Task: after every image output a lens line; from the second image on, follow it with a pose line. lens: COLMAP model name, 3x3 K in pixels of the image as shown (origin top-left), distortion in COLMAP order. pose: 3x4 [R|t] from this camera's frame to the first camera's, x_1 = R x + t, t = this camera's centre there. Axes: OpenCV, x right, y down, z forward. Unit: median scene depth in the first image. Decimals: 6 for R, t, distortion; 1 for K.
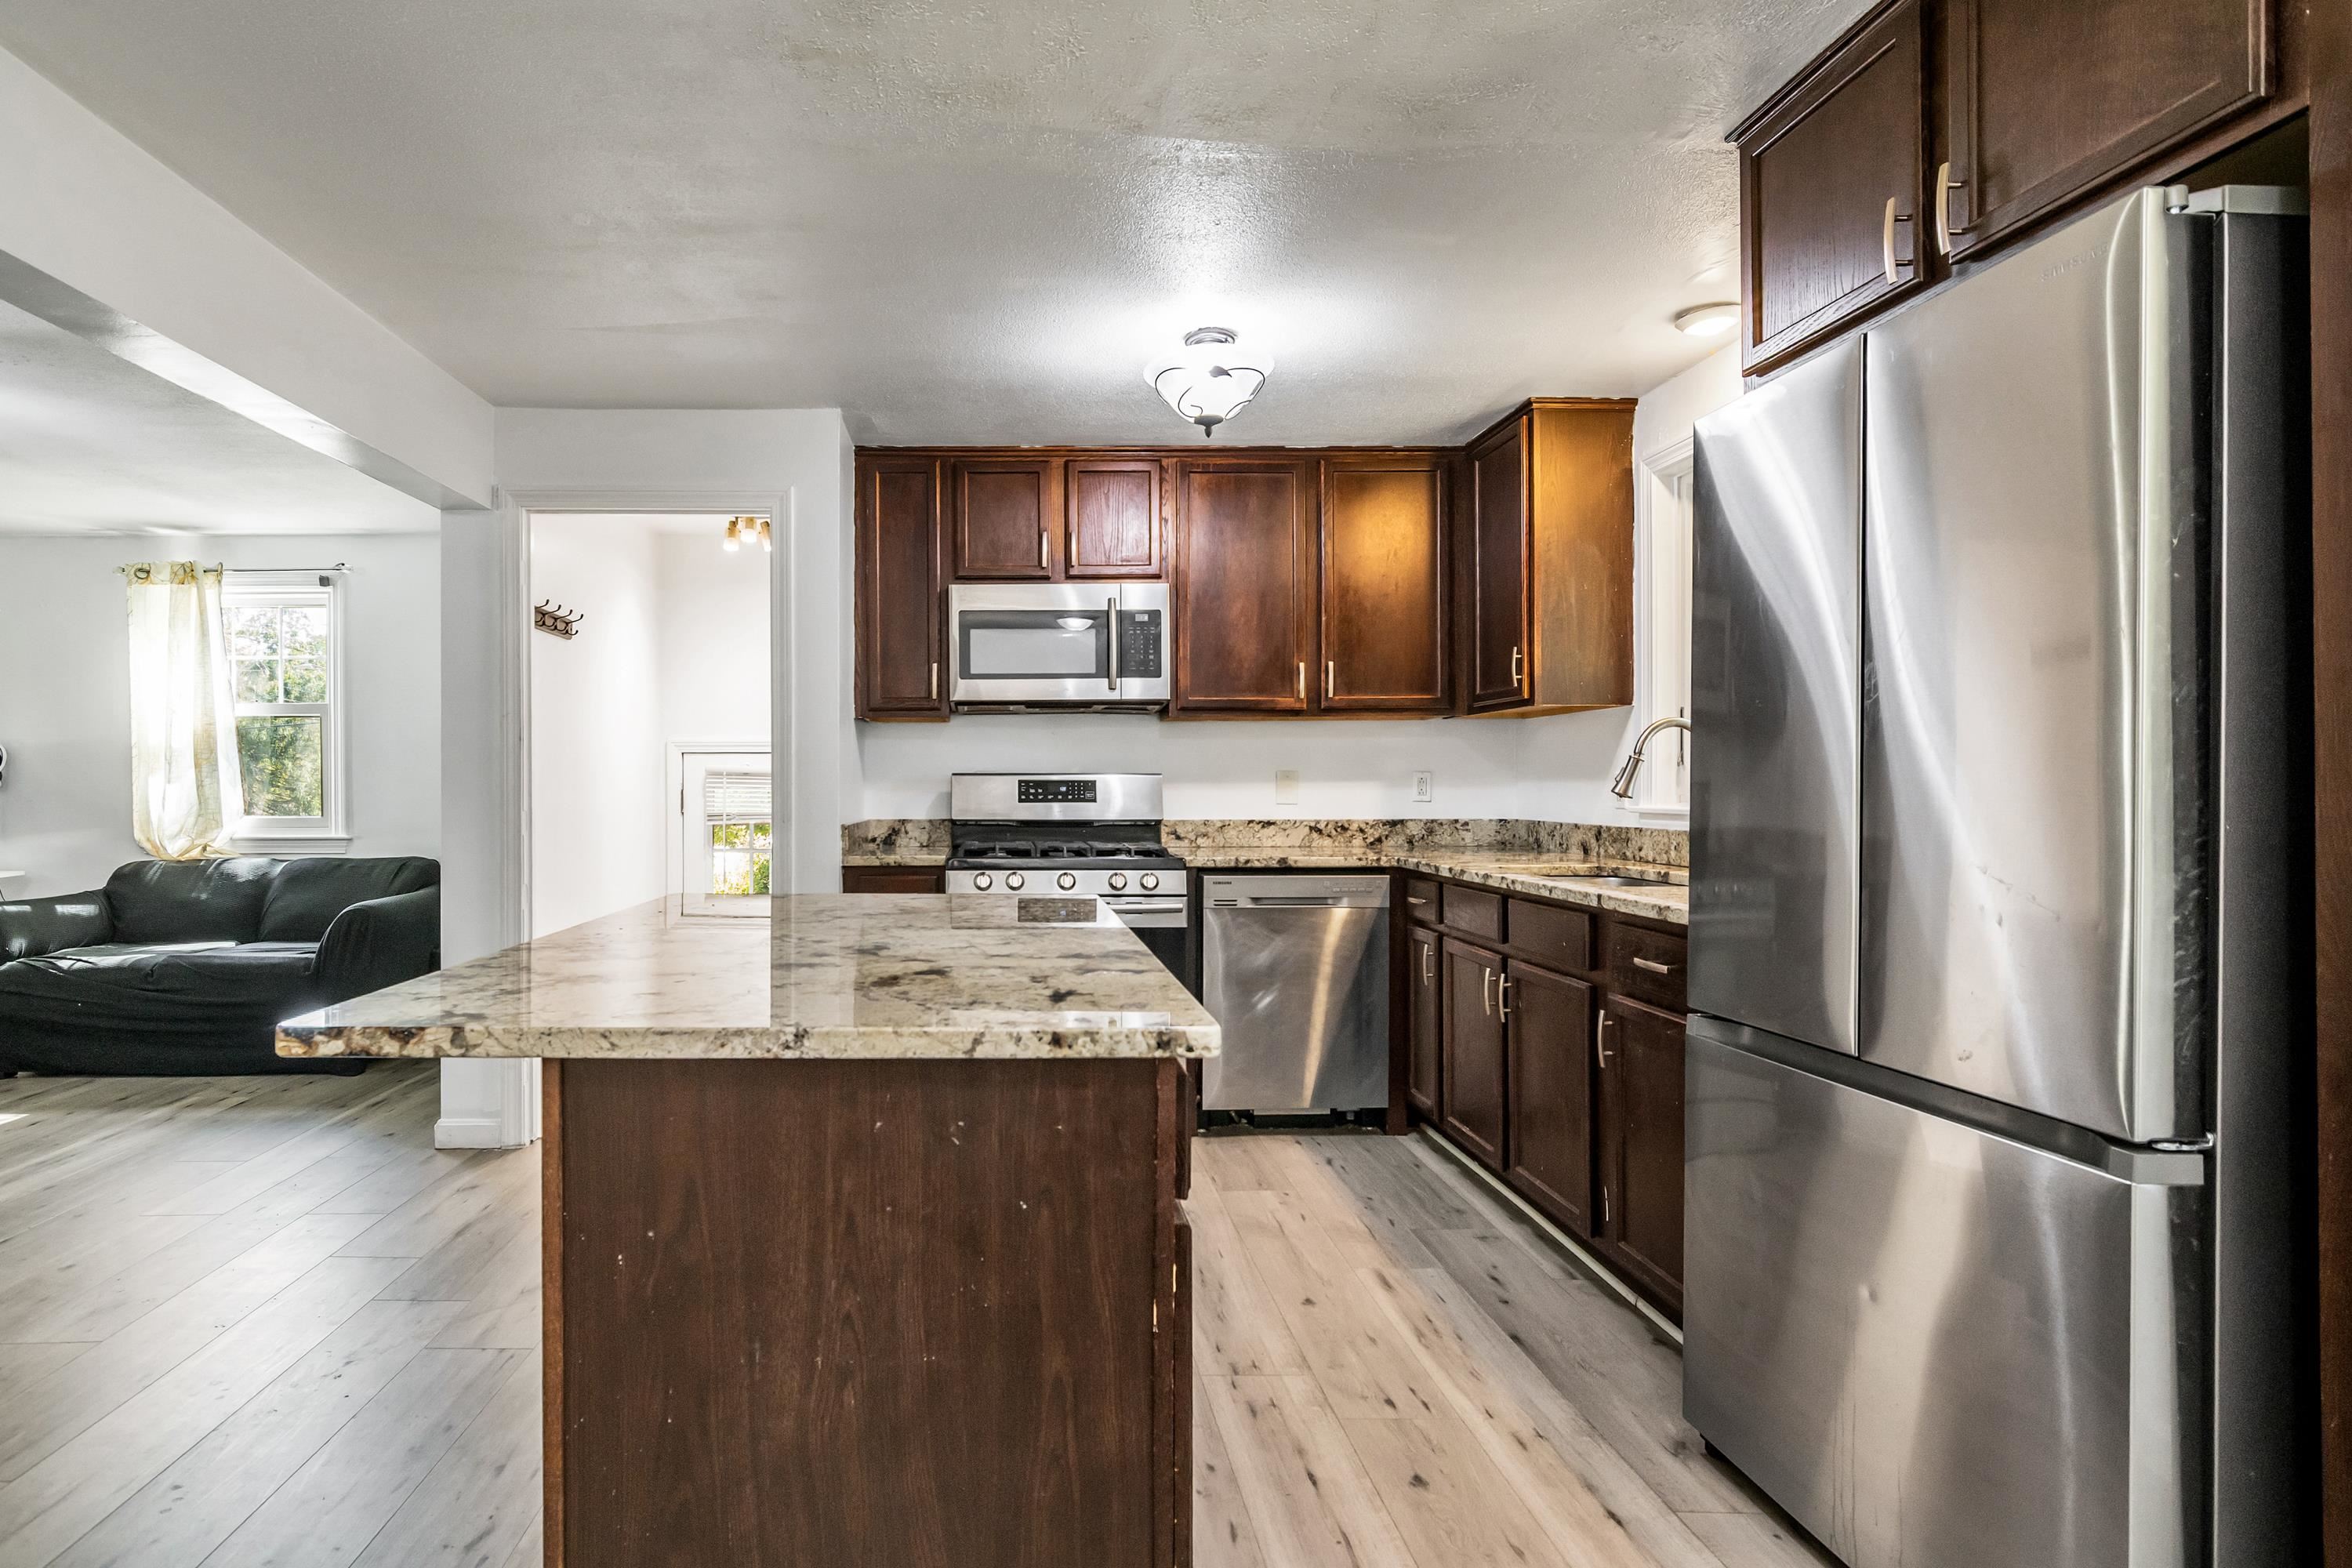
lens RADIAL K [[1219.8, 0, 993.5], [0, 1219.8, 779.4], [0, 0, 1]] dist [0.006672, -0.001611]
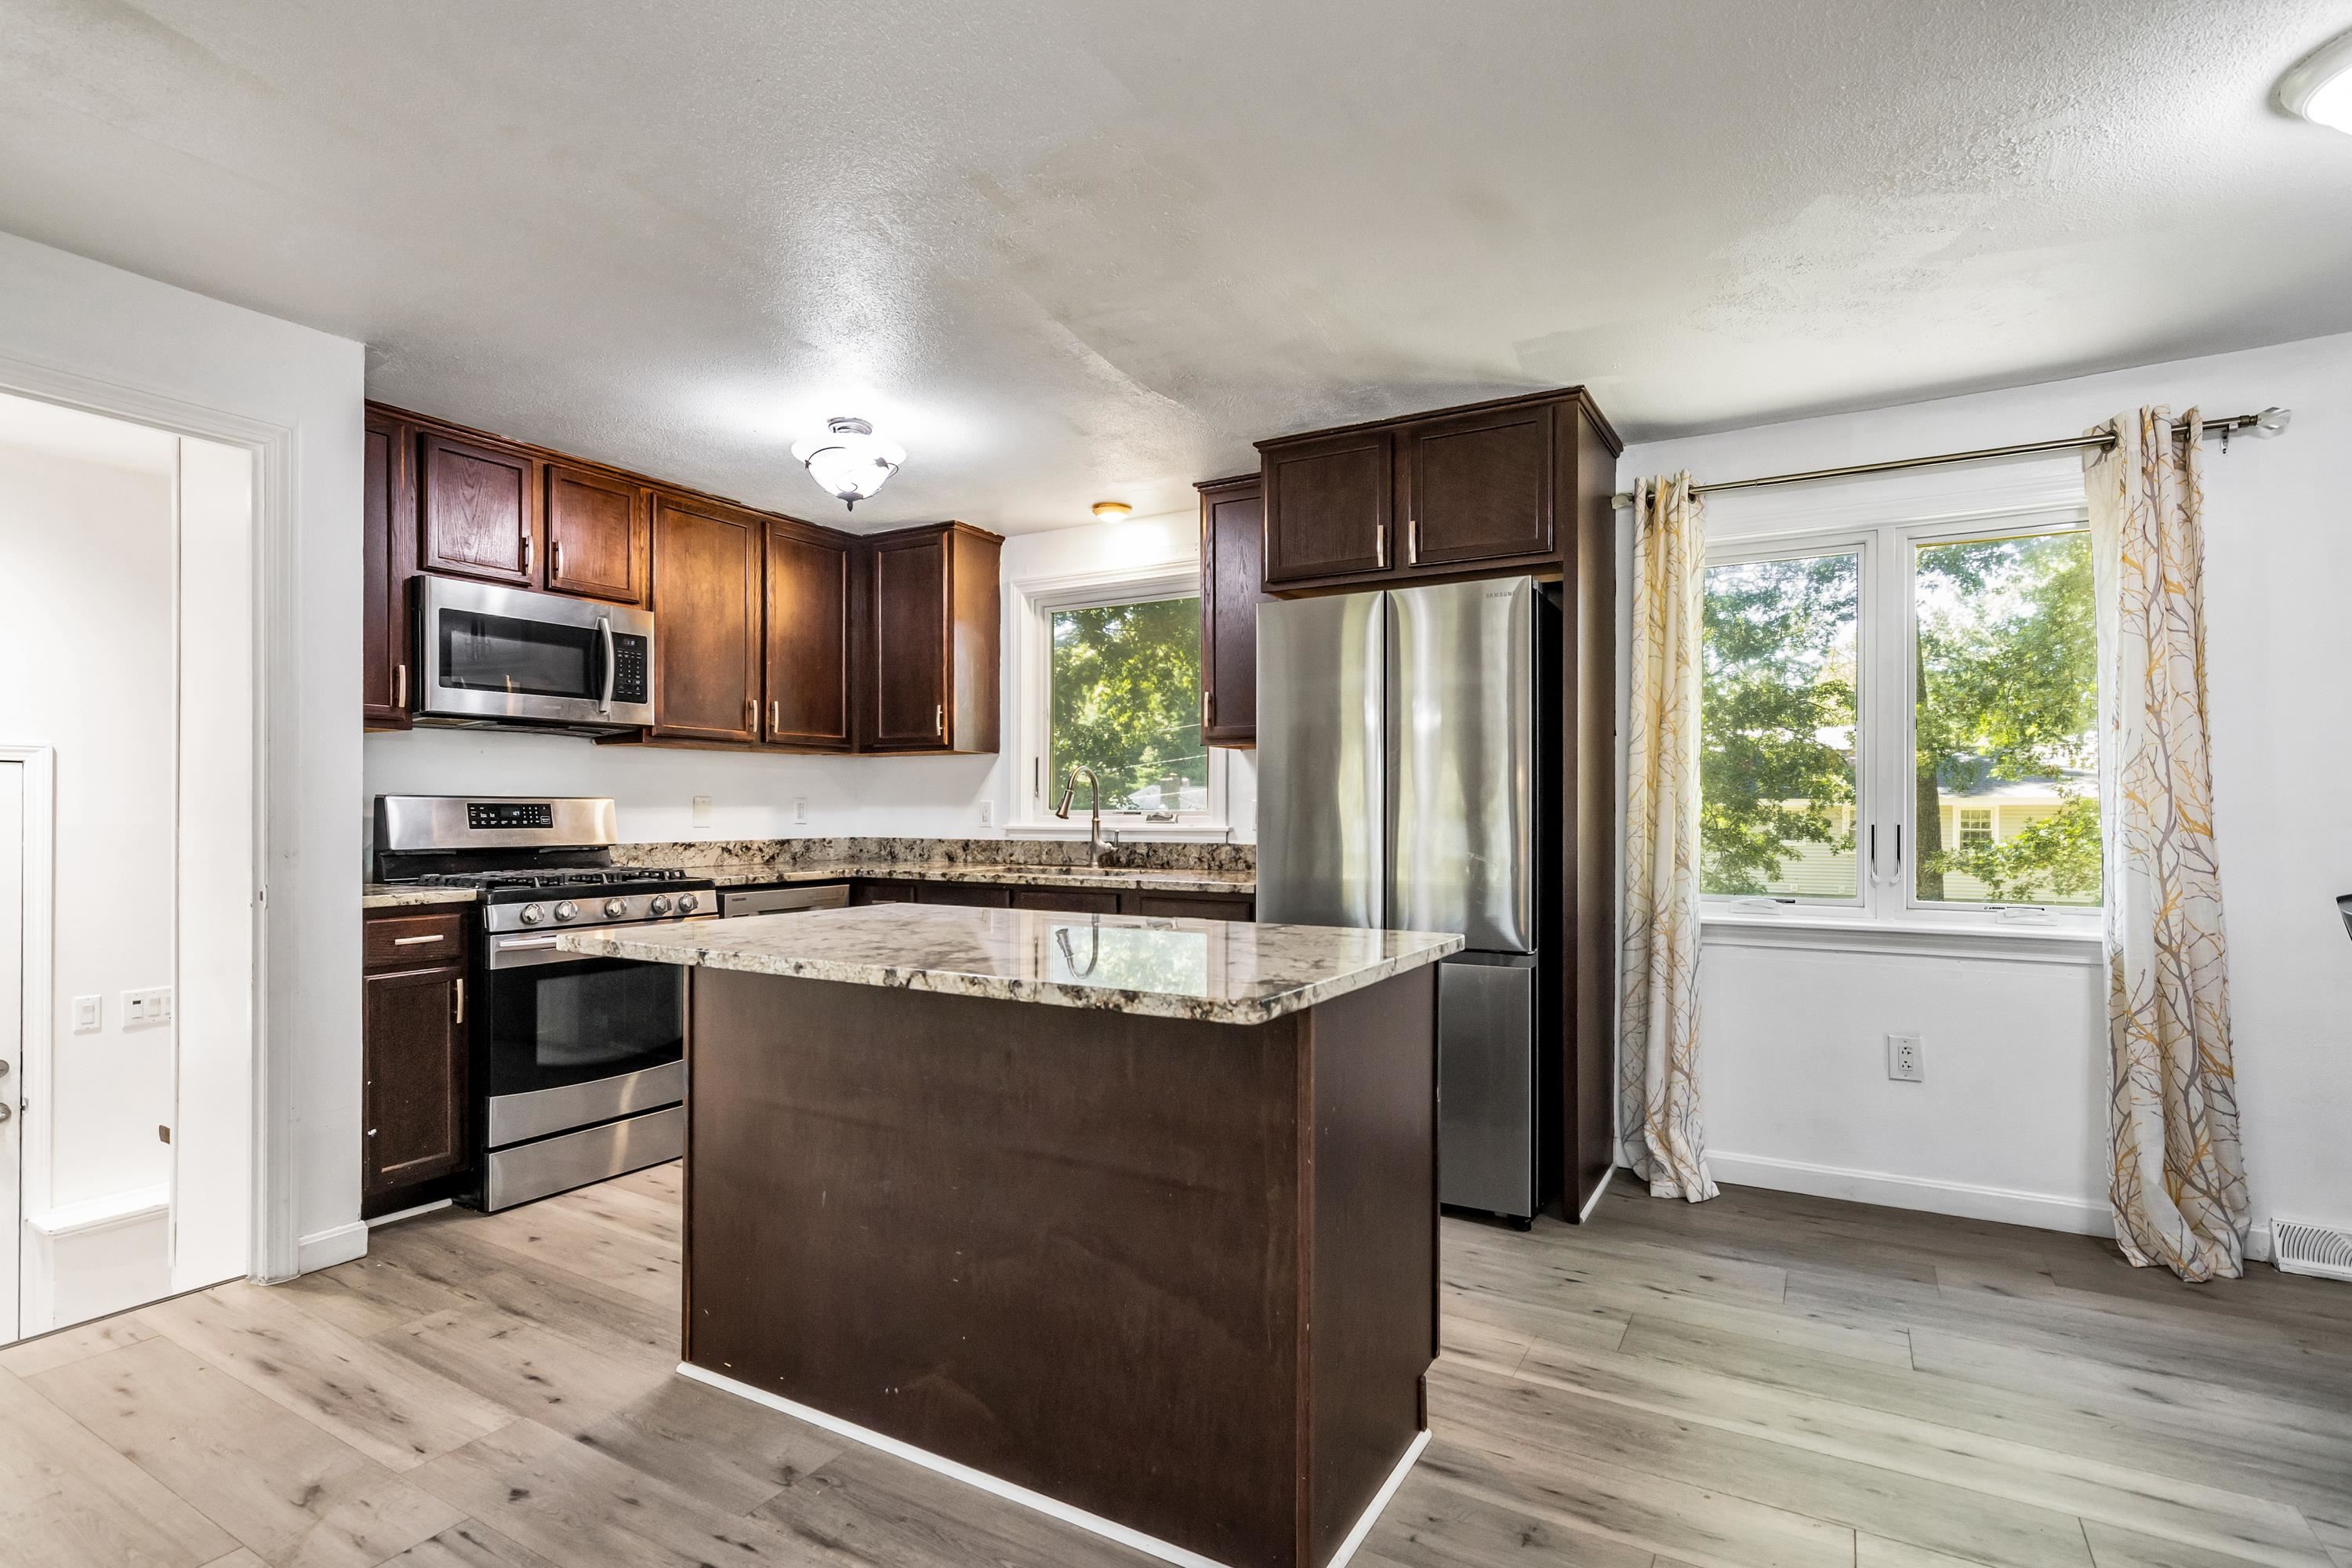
lens RADIAL K [[1148.2, 0, 1160.7], [0, 1148.2, 817.0], [0, 0, 1]] dist [-0.000990, -0.001027]
pose [[0.509943, -0.004303, 0.860197, -0.464194], [-0.005871, 0.999947, 0.008483, 0.000154], [-0.860188, -0.009376, 0.509891, 0.142330]]
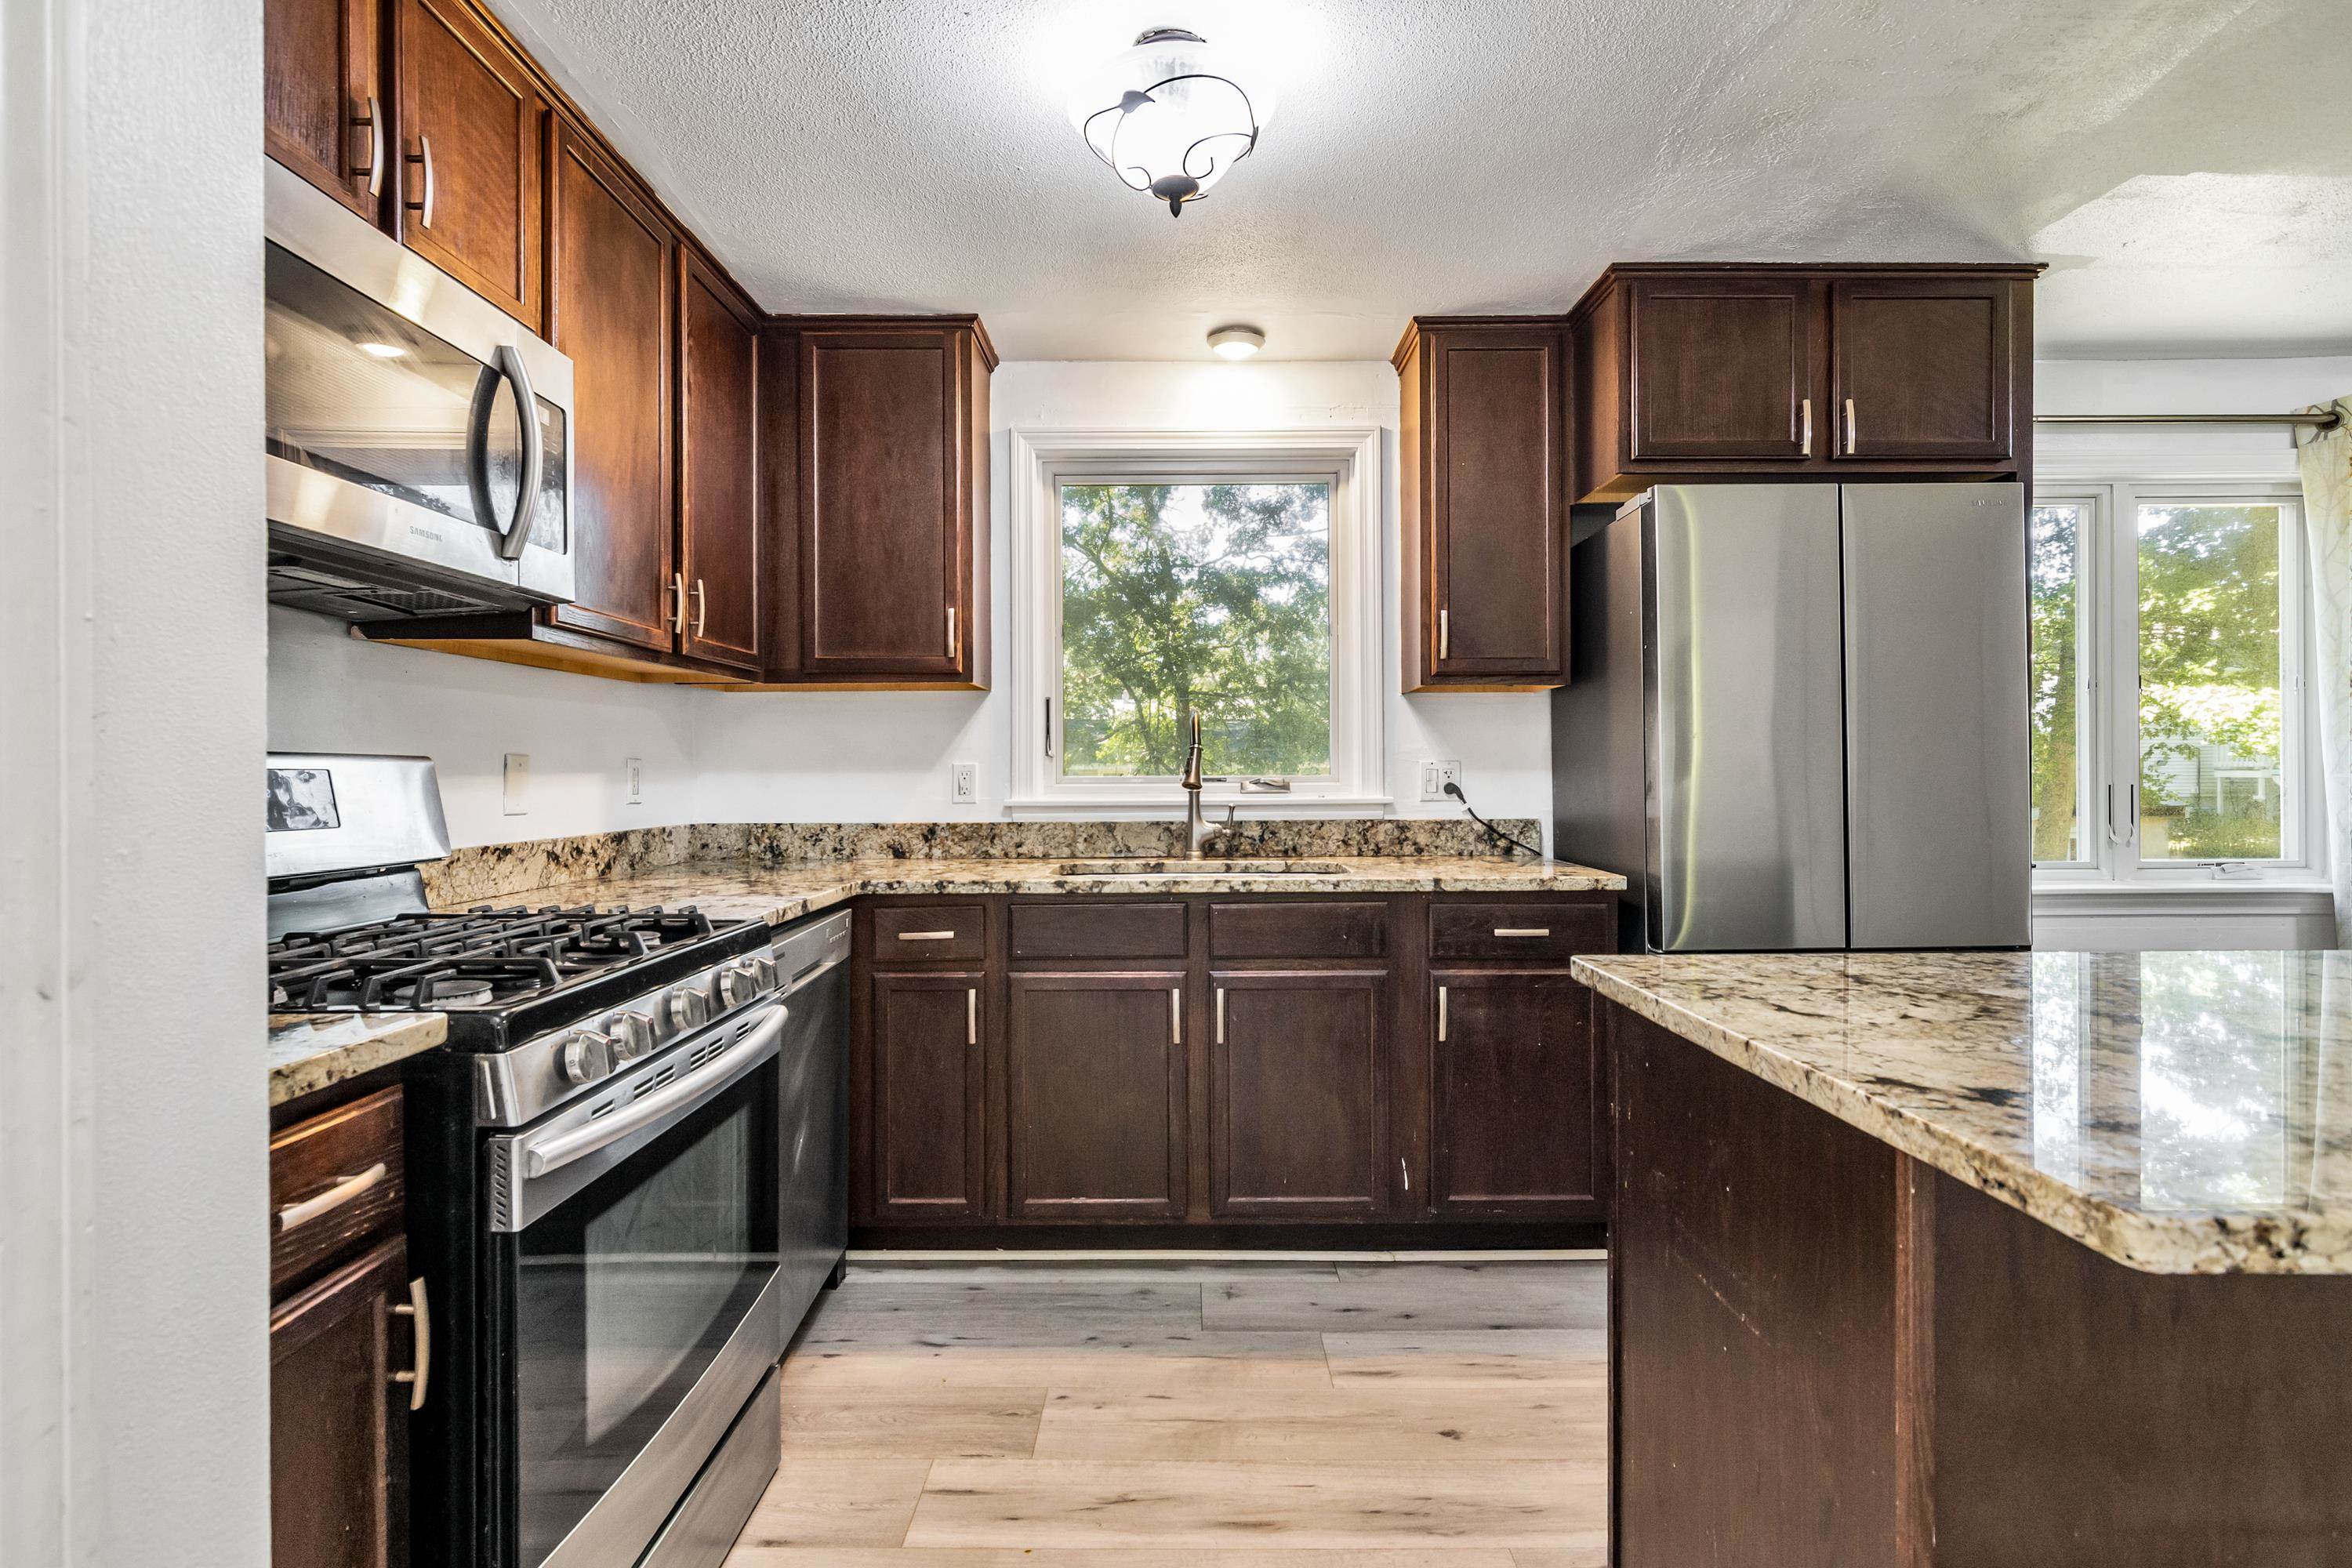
lens RADIAL K [[1148.2, 0, 1182.9], [0, 1148.2, 773.7], [0, 0, 1]] dist [-0.000990, -0.001027]
pose [[-0.001449, 0.000977, 0.999998, -0.307075], [0.000845, 0.999999, -0.000976, 0.002702], [-0.999999, 0.000844, -0.001450, 0.756088]]
